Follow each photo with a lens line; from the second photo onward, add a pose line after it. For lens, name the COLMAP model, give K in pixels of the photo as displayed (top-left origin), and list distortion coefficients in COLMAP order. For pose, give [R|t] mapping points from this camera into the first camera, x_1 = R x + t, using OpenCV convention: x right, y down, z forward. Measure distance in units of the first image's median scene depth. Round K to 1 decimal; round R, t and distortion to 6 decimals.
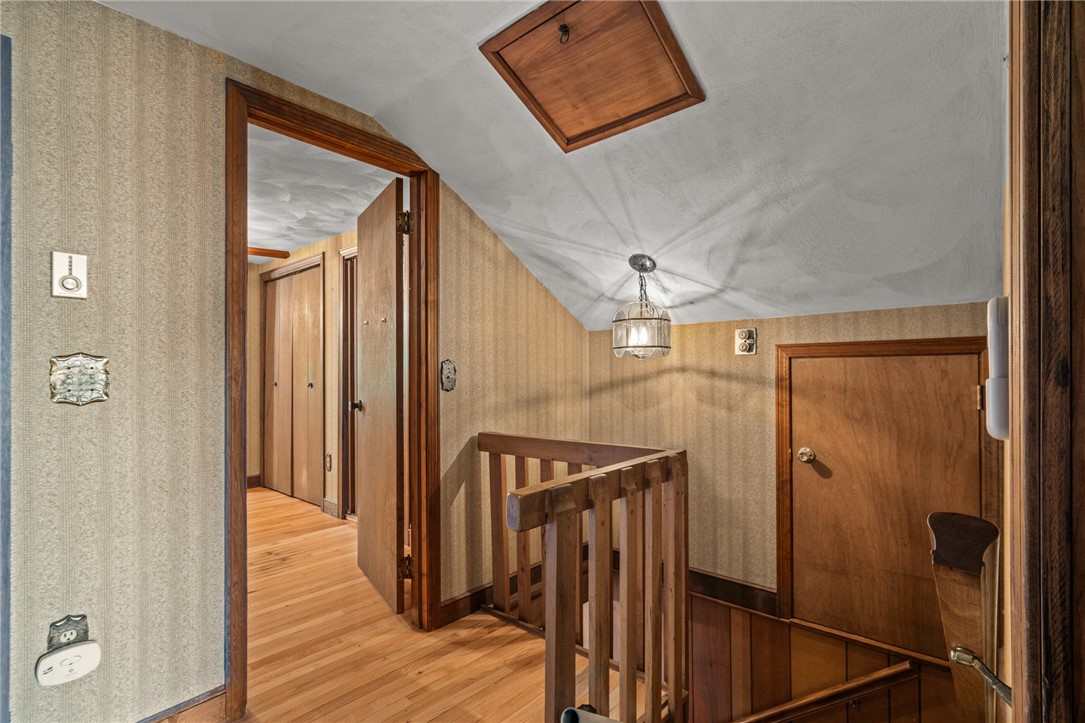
lens RADIAL K [[503.2, 0, 542.5], [0, 503.2, 373.1], [0, 0, 1]] dist [-0.000197, 0.000027]
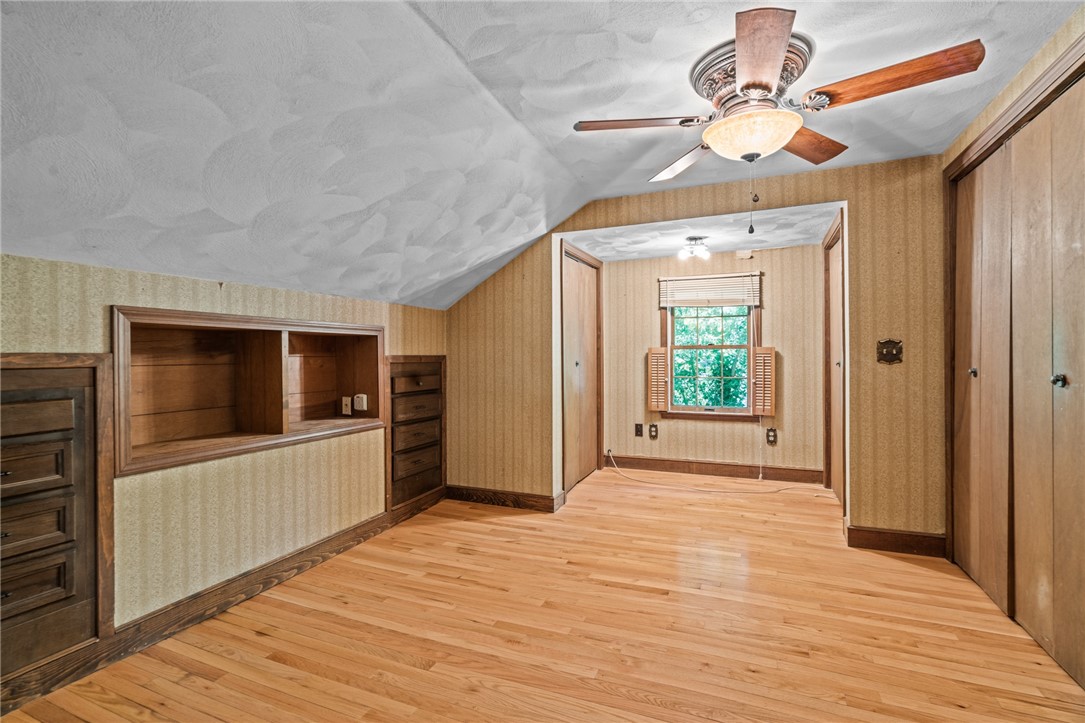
lens RADIAL K [[501.7, 0, 542.3], [0, 501.7, 357.5], [0, 0, 1]] dist [0.000563, 0.000042]
pose [[0.317435, 0.002017, -0.948278, -0.202901], [0.008574, 0.999951, 0.004997, 0.000006], [0.948241, -0.009717, 0.317402, 0.459321]]
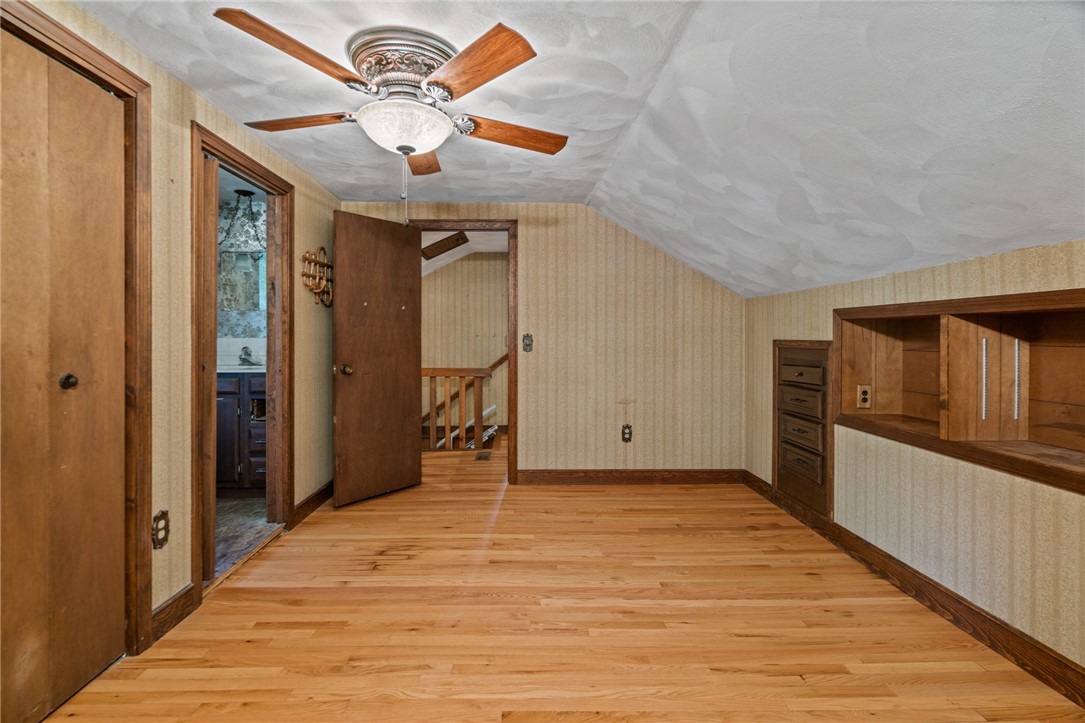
lens RADIAL K [[504.1, 0, 543.1], [0, 504.1, 342.5], [0, 0, 1]] dist [-0.000695, 0.000023]
pose [[-0.692111, -0.005557, 0.721769, -0.936178], [-0.001211, 0.999978, 0.006537, -0.006590], [-0.721790, 0.003650, -0.692103, 0.973111]]
